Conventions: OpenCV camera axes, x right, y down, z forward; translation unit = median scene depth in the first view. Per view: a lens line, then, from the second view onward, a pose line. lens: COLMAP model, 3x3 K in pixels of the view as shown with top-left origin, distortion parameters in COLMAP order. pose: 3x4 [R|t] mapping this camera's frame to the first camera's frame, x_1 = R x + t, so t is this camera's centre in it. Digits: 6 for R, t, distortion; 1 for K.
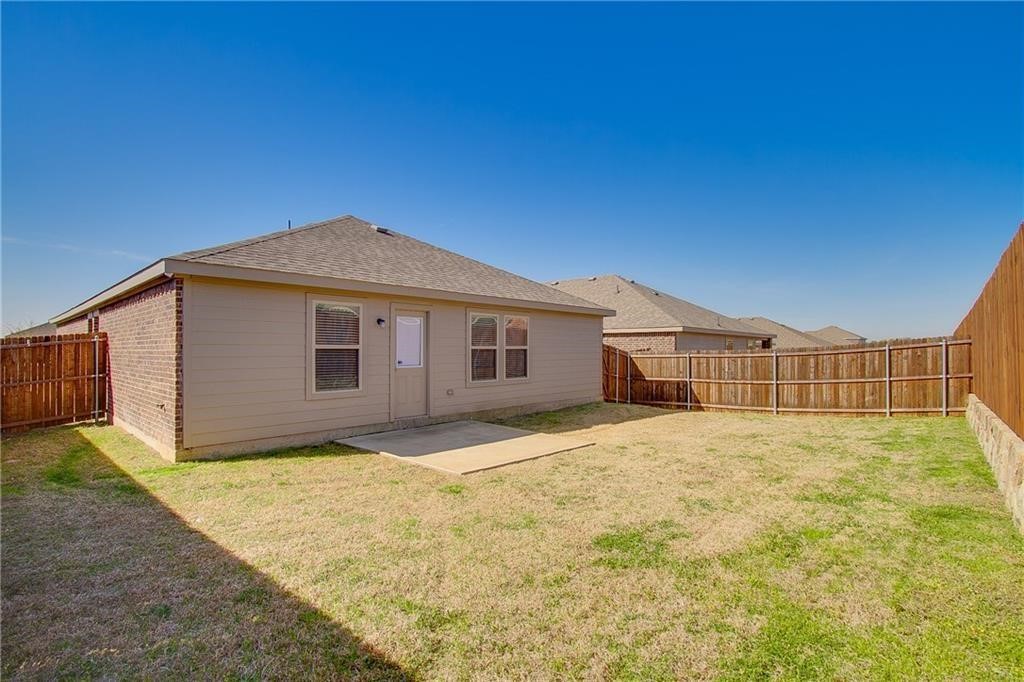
lens RADIAL K [[474.2, 0, 507.8], [0, 474.2, 338.8], [0, 0, 1]] dist [-0.001476, -0.001310]
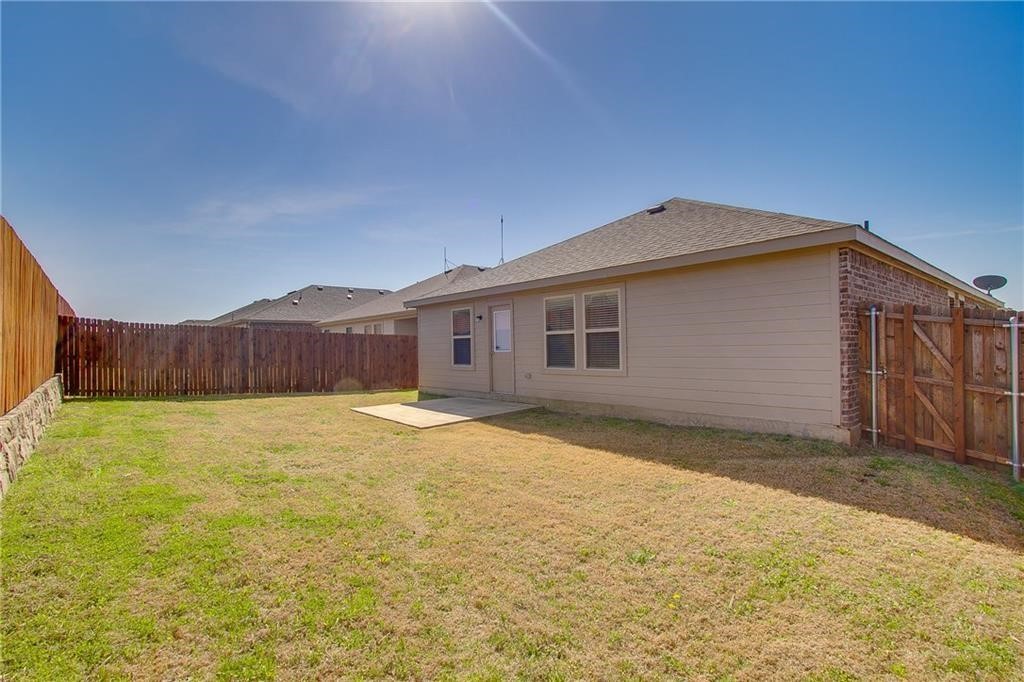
lens RADIAL K [[478.6, 0, 511.9], [0, 478.6, 347.7], [0, 0, 1]] dist [-0.002078, -0.000535]
pose [[-0.112024, 0.028134, -0.993307, 0.869021], [0.065686, 0.997623, 0.020848, 0.021793], [0.991532, -0.062910, -0.113606, 0.987550]]
